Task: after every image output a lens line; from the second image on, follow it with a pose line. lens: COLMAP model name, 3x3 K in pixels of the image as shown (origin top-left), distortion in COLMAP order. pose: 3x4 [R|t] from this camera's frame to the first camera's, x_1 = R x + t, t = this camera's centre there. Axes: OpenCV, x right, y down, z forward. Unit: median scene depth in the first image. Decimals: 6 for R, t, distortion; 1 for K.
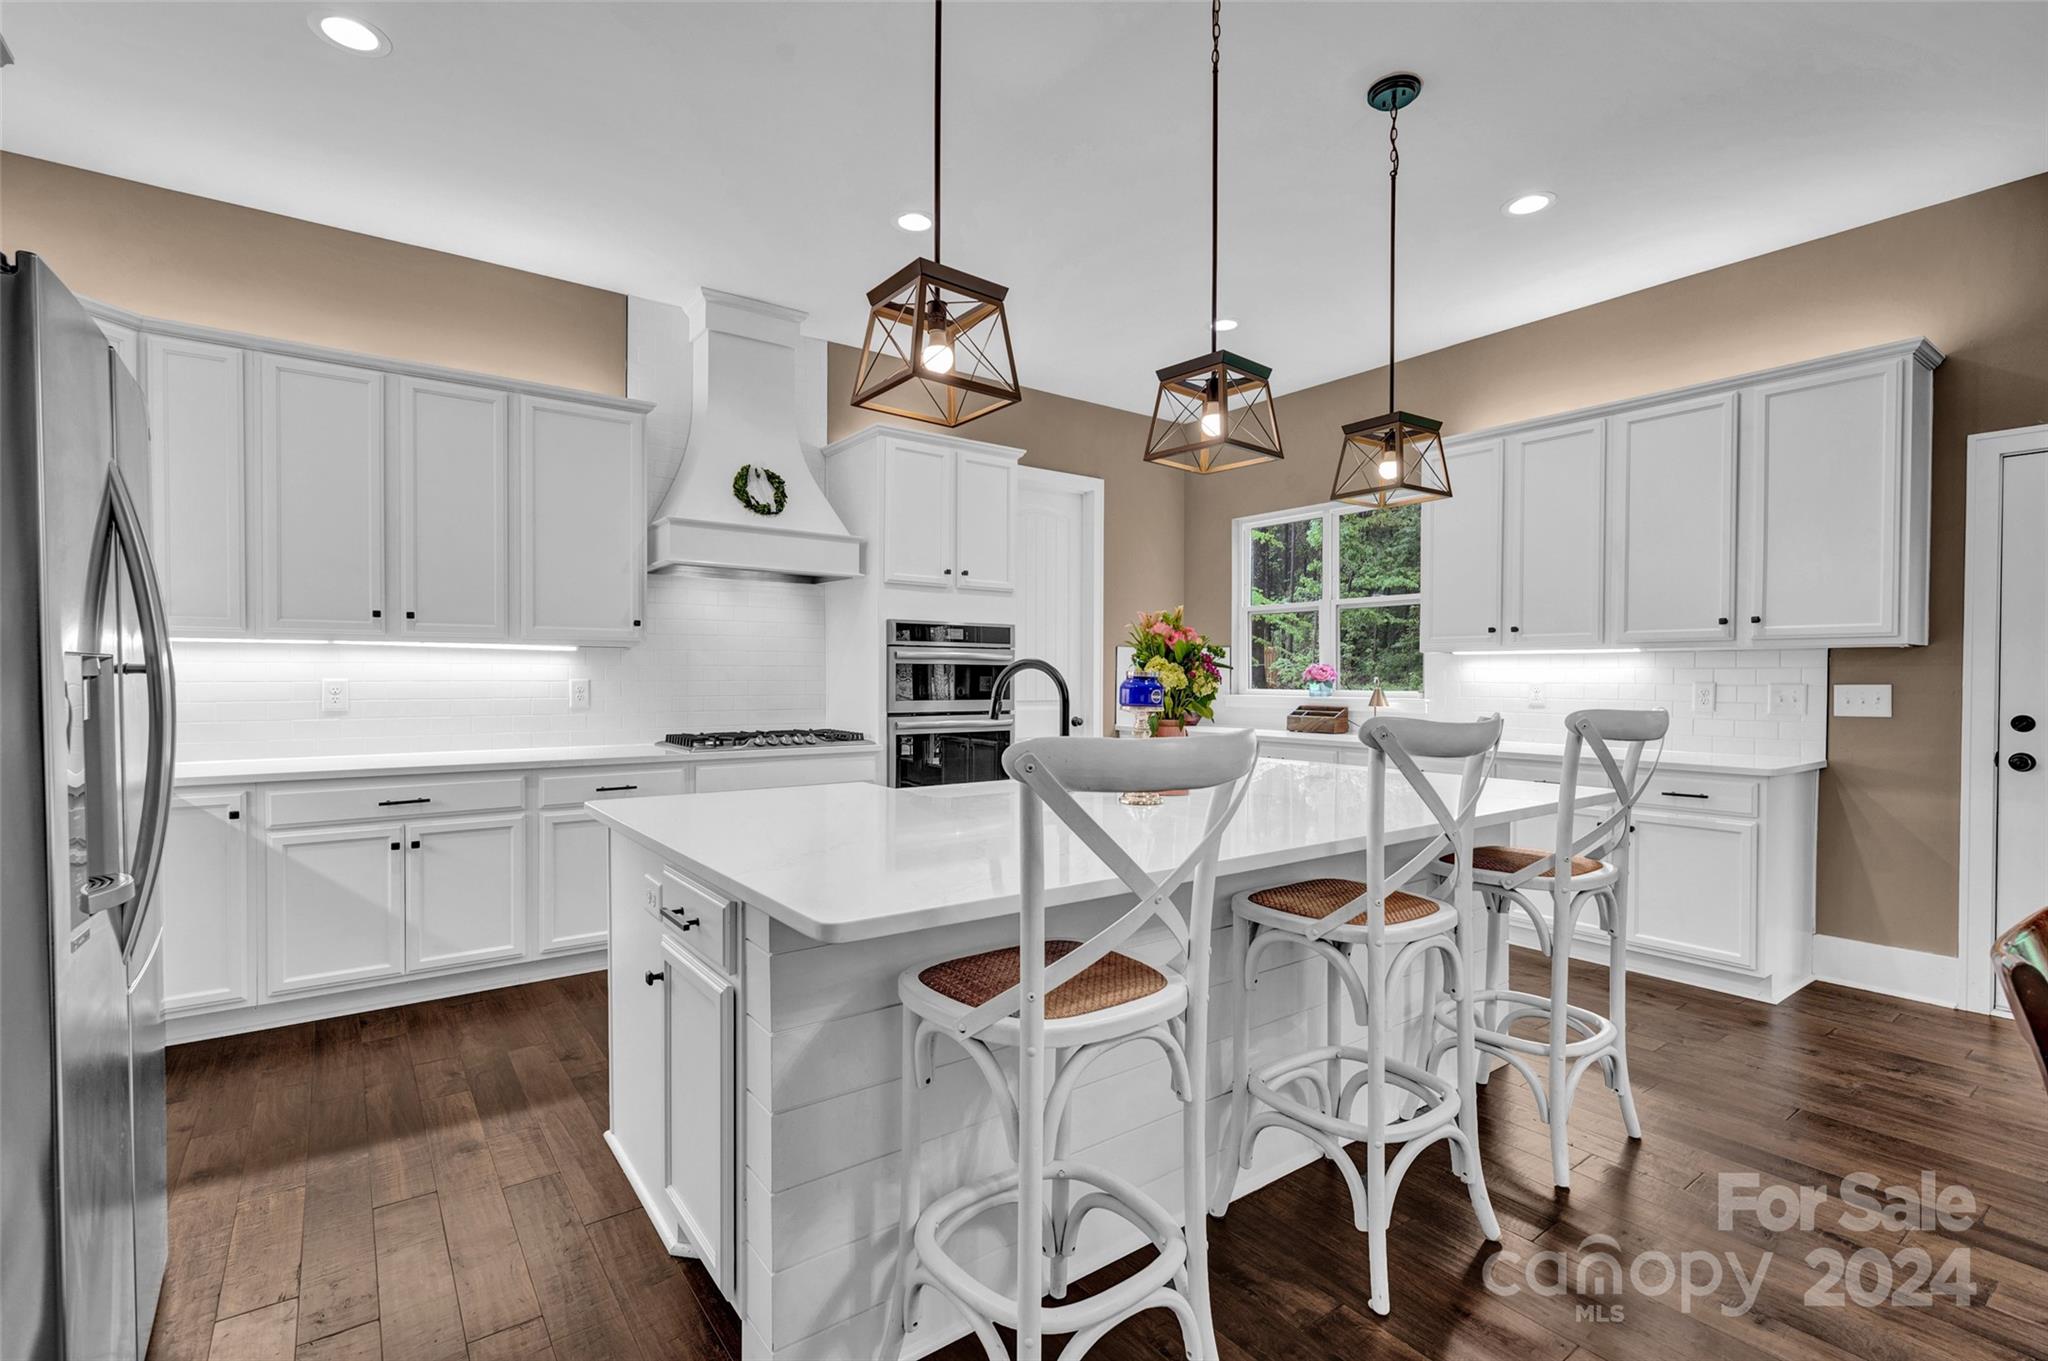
lens RADIAL K [[943.2, 0, 1024.0], [0, 943.2, 680.5], [0, 0, 1]] dist [-0.000237, -0.000136]
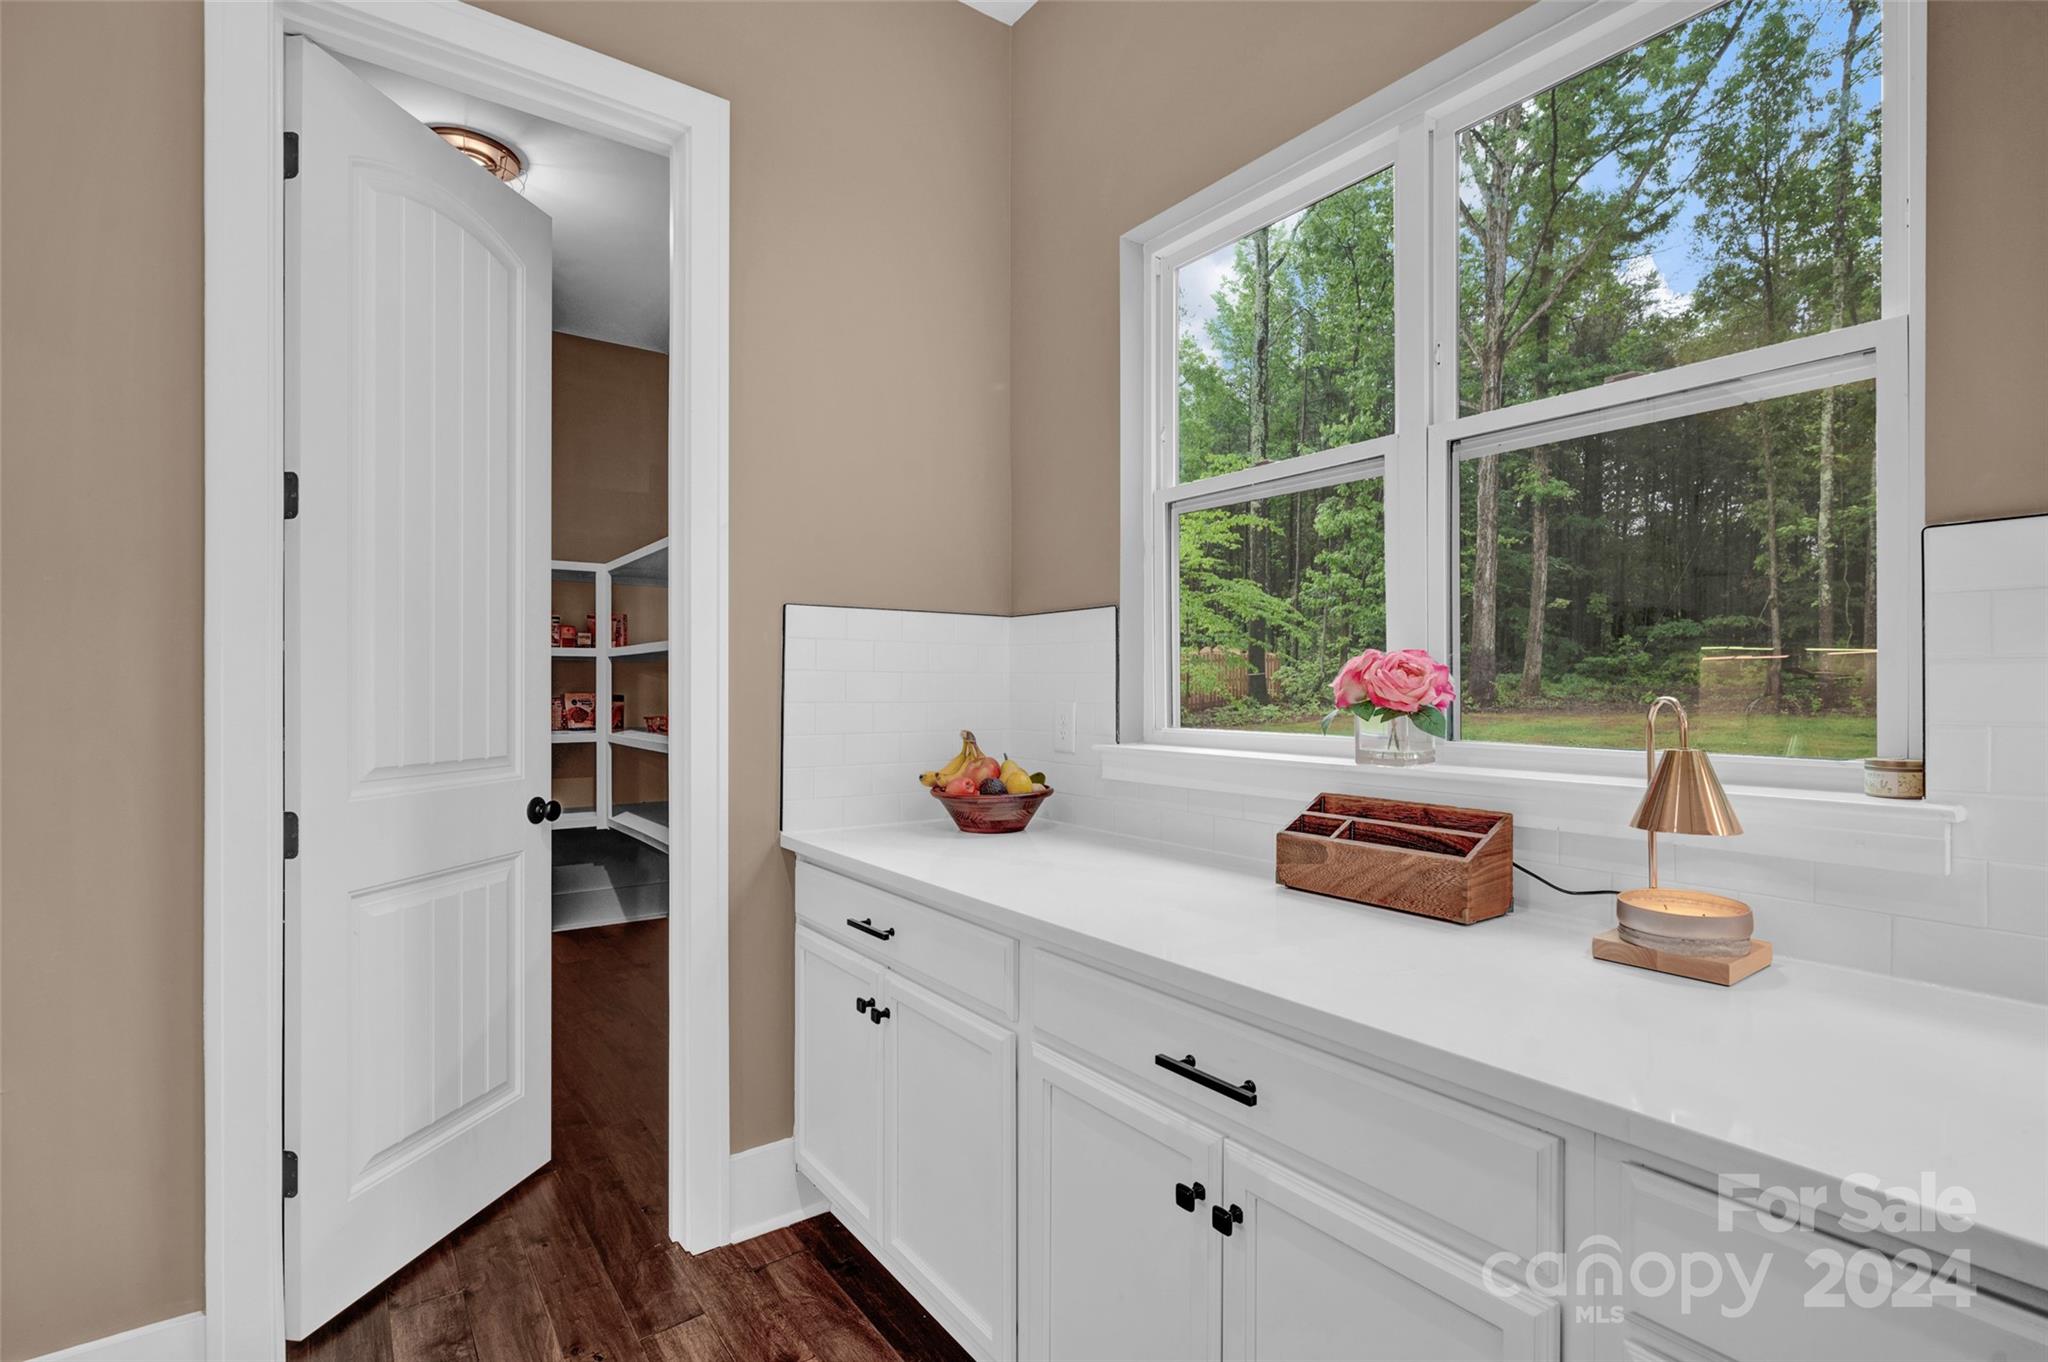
lens RADIAL K [[943.2, 0, 1024.0], [0, 943.2, 681.0], [0, 0, 1]] dist [-0.000237, -0.000136]
pose [[0.999983, -0.001804, -0.005581, 0.130227], [0.001743, 0.999938, -0.010954, -0.003257], [0.005601, 0.010944, 0.999924, 0.456242]]
